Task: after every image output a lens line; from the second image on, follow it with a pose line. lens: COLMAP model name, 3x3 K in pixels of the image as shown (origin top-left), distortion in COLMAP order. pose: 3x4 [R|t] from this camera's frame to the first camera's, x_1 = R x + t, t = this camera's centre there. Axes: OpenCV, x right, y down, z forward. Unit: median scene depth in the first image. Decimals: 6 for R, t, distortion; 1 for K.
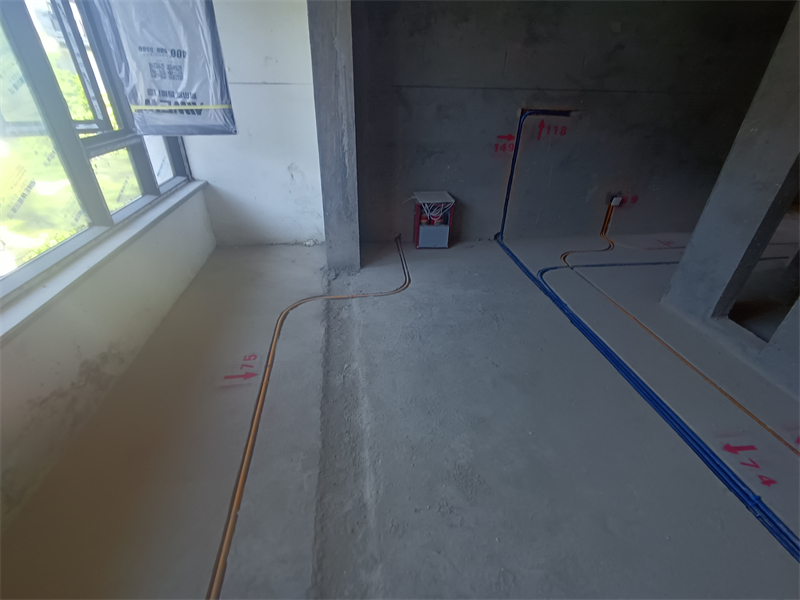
lens RADIAL K [[365.5, 0, 397.3], [0, 365.5, 304.2], [0, 0, 1]] dist [-0.005366, -0.000215]
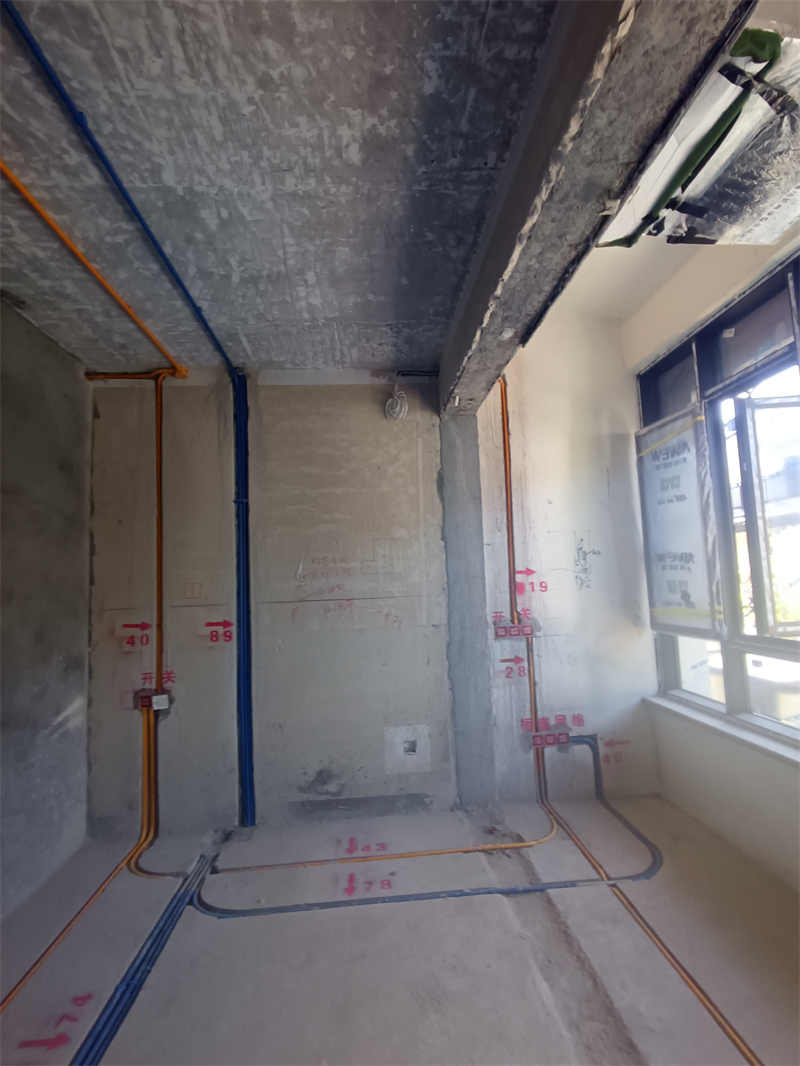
lens RADIAL K [[487.1, 0, 405.7], [0, 487.1, 535.0], [0, 0, 1]] dist [-0.005366, -0.000215]
pose [[-0.998558, 0.033130, 0.042248, 0.102912], [0.048372, 0.896577, 0.440238, -0.591035], [-0.023293, 0.441647, -0.896887, 0.932189]]
